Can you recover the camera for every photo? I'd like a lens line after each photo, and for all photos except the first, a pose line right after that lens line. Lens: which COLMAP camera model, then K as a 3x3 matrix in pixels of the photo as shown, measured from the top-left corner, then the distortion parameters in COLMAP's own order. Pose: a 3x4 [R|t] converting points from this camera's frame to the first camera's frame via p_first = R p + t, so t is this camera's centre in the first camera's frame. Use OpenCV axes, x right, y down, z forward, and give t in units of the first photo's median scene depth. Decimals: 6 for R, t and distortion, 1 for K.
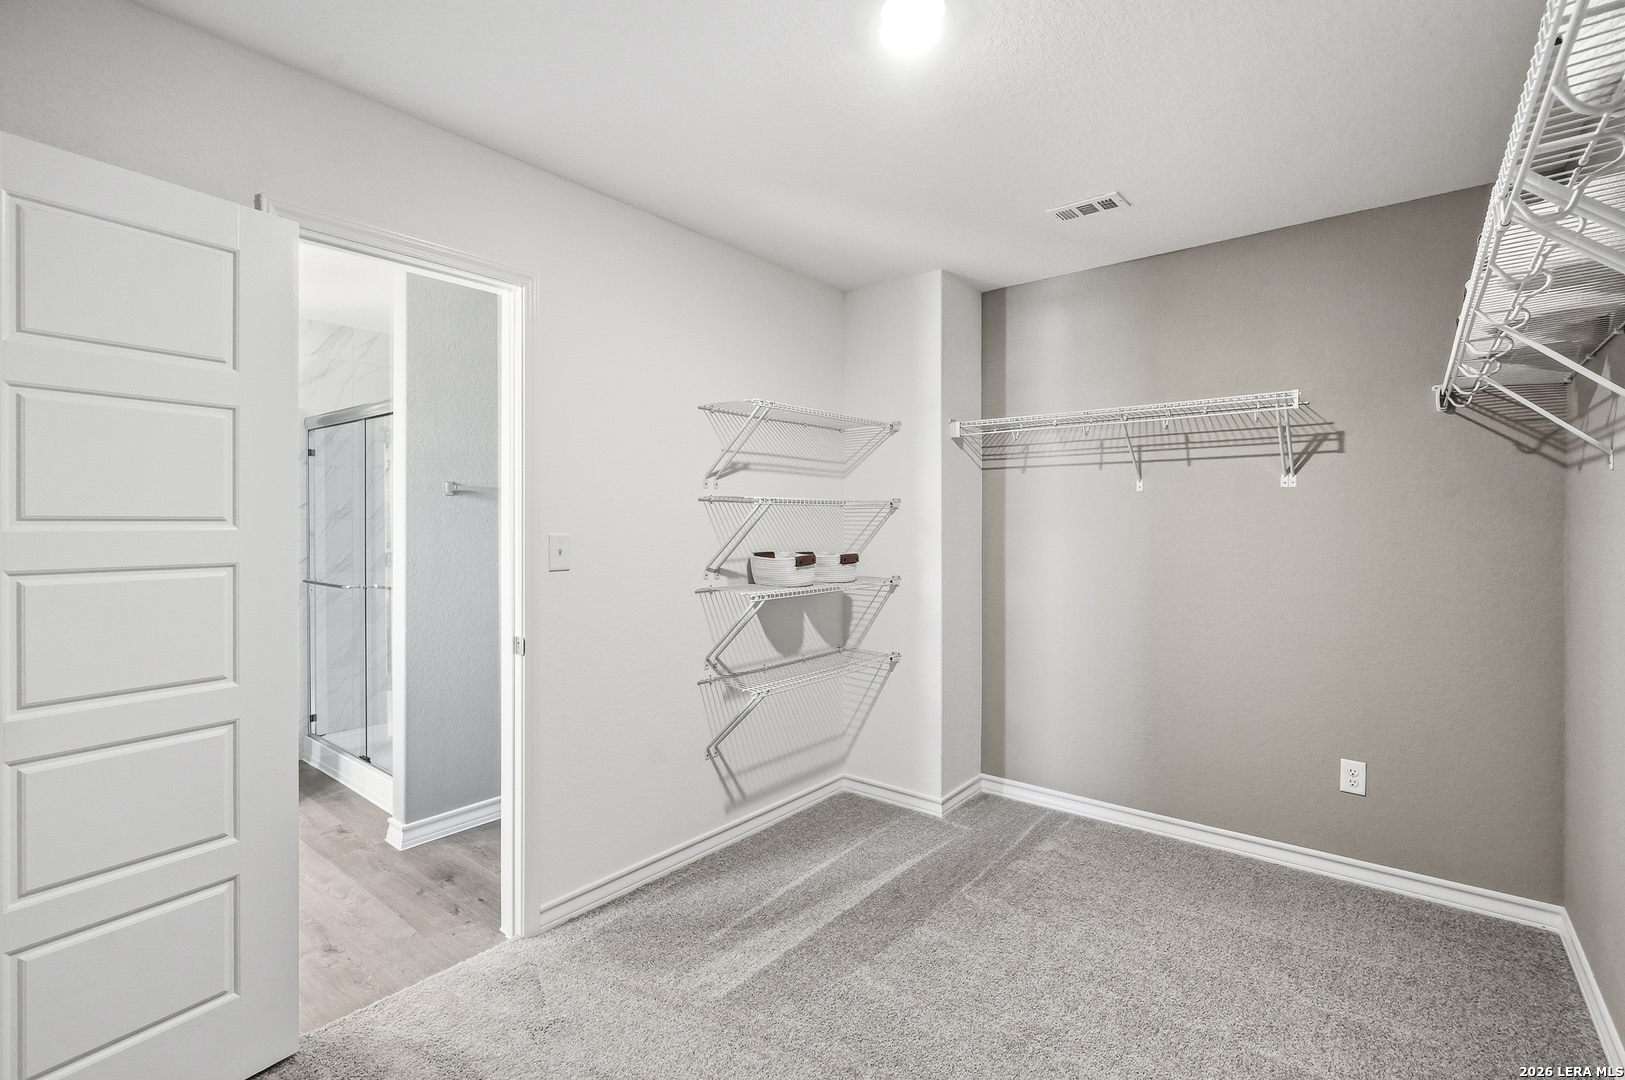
lens RADIAL K [[743.6, 0, 812.5], [0, 743.6, 540.0], [0, 0, 1]] dist [-0.003309, -0.000374]
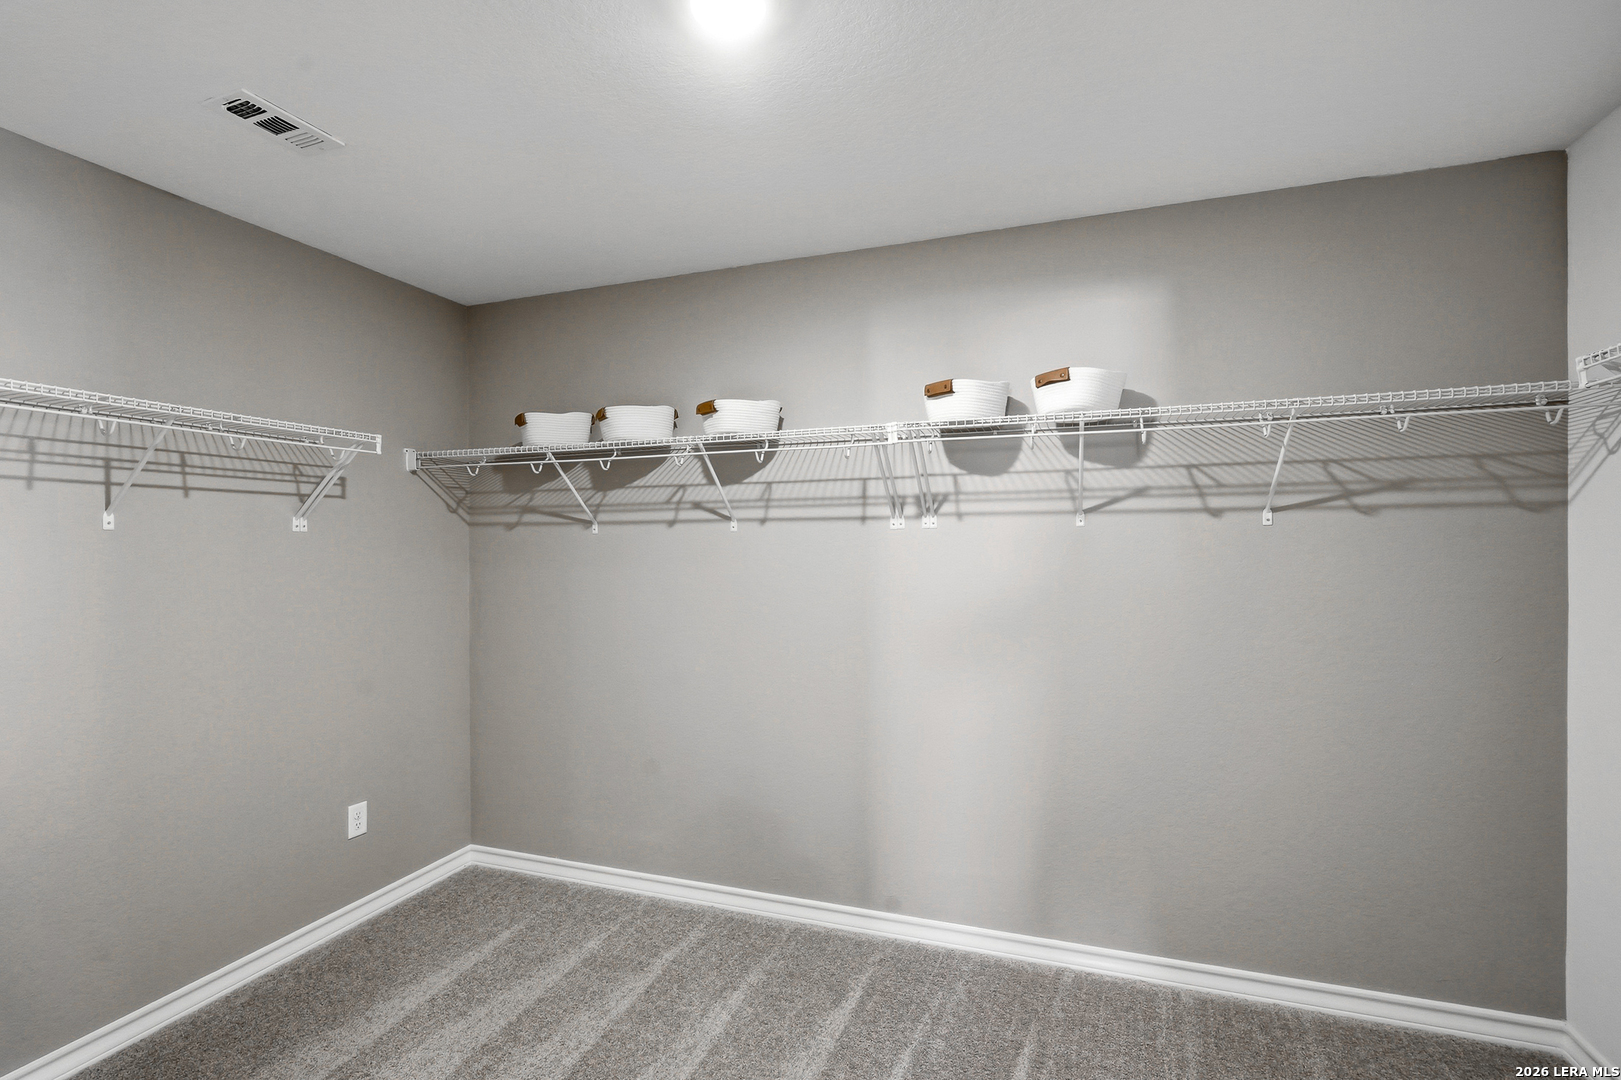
lens RADIAL K [[741.8, 0, 810.5], [0, 741.8, 540.0], [0, 0, 1]] dist [-0.003309, -0.000374]
pose [[-0.327002, 0.008471, 0.944986, -0.385777], [0.028239, 0.999601, 0.000811, -0.040732], [-0.944602, 0.026950, -0.327111, 0.658960]]
